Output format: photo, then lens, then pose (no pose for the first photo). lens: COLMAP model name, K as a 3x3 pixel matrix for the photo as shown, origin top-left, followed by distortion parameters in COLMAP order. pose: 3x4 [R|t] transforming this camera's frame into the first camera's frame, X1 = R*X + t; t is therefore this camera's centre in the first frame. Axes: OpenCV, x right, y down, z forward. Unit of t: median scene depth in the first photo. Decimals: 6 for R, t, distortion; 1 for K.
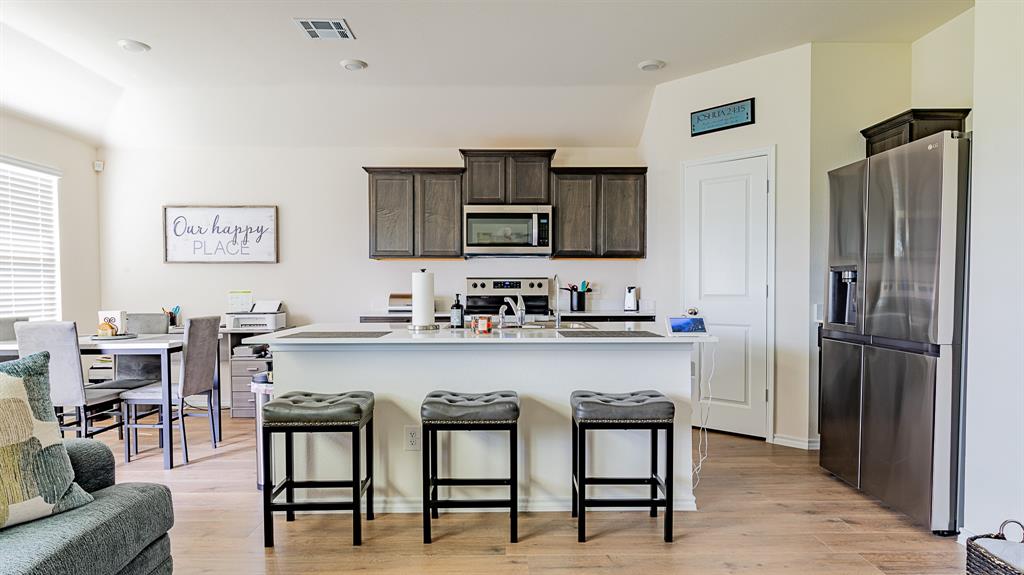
lens RADIAL K [[584.4, 0, 513.9], [0, 584.4, 304.3], [0, 0, 1]] dist [0.001539, -0.000232]
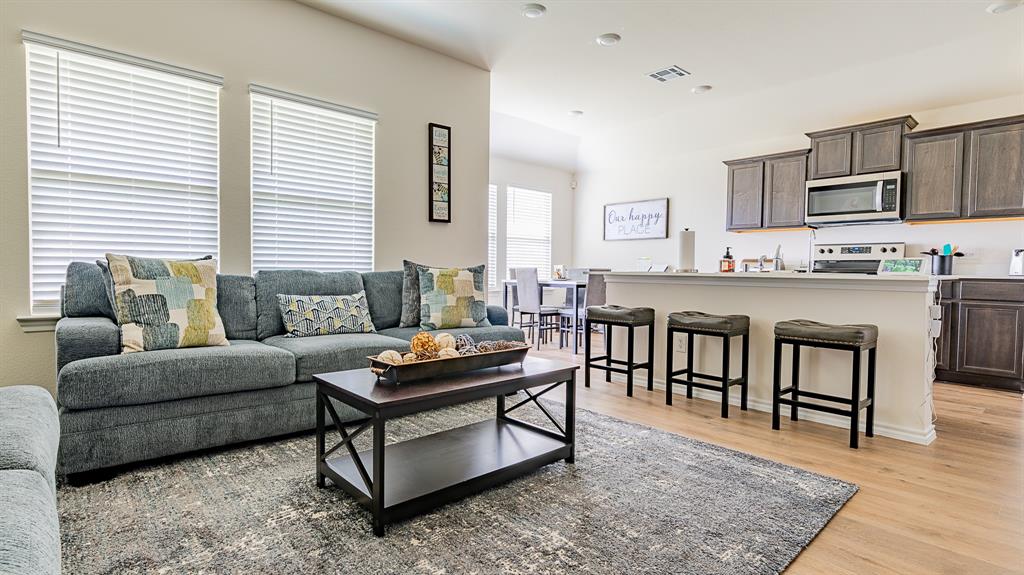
lens RADIAL K [[506.0, 0, 512.0], [0, 506.0, 287.5], [0, 0, 1]] dist [-0.000178, 0.000506]
pose [[0.658603, 0.034122, -0.751717, 0.286297], [-0.036447, 0.999245, 0.013425, 0.048334], [0.751608, 0.018556, 0.659349, -0.096160]]
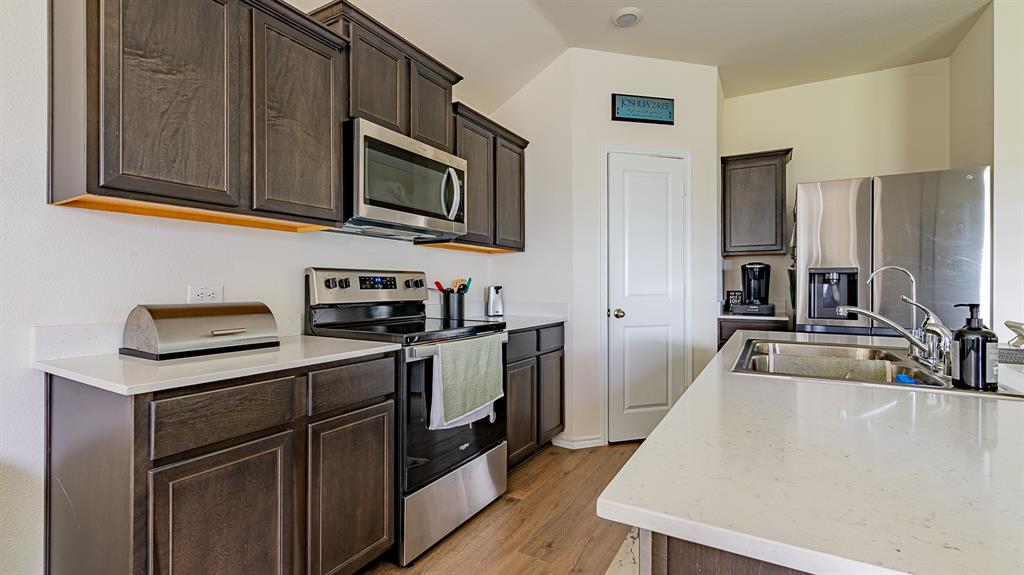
lens RADIAL K [[460.2, 0, 512.0], [0, 460.2, 287.5], [0, 0, 1]] dist [-0.000485, -0.000003]
pose [[0.512991, -0.003137, 0.858388, -0.341784], [0.024444, 0.999641, -0.010955, -0.021449], [-0.858046, 0.026602, 0.512884, 0.688877]]
